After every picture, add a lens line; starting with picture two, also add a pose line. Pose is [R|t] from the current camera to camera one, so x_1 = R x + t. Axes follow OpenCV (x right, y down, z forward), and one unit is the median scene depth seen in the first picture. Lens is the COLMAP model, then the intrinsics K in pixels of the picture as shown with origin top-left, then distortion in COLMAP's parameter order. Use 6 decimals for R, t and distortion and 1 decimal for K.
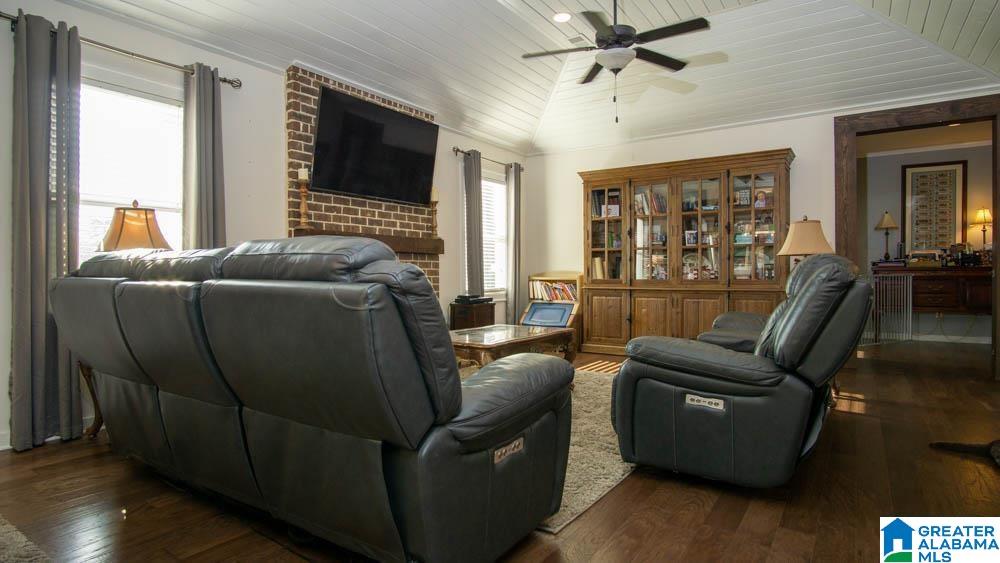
lens RADIAL K [[538.0, 0, 503.5], [0, 538.0, 277.5], [0, 0, 1]] dist [-0.024781, 0.000557]
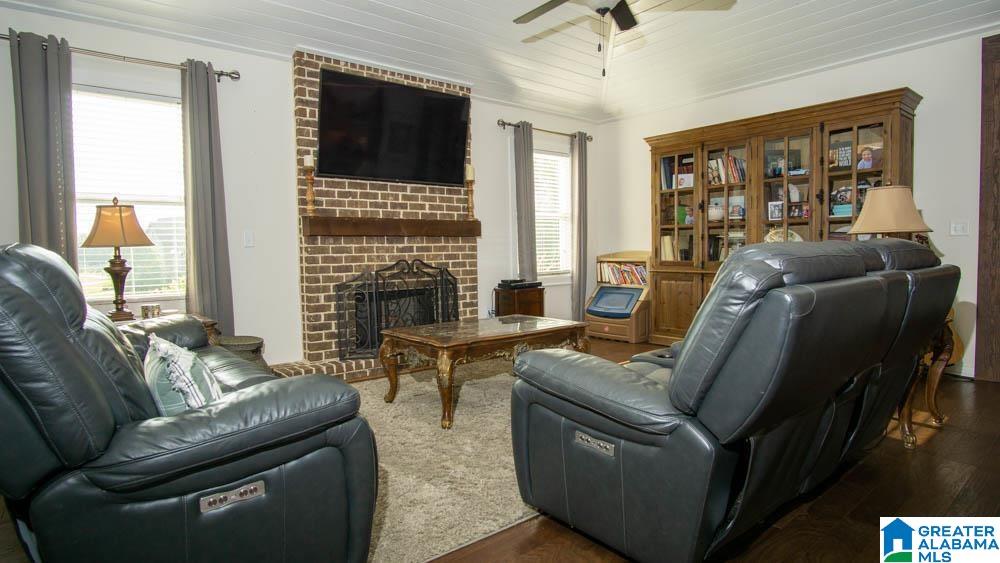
lens RADIAL K [[538.0, 0, 499.3], [0, 538.0, 279.5], [0, 0, 1]] dist [-0.024781, 0.000557]
pose [[0.958098, 0.004919, -0.286399, 0.191372], [0.009667, 0.998728, 0.049492, -0.014396], [0.286278, -0.050187, 0.956831, 0.106397]]
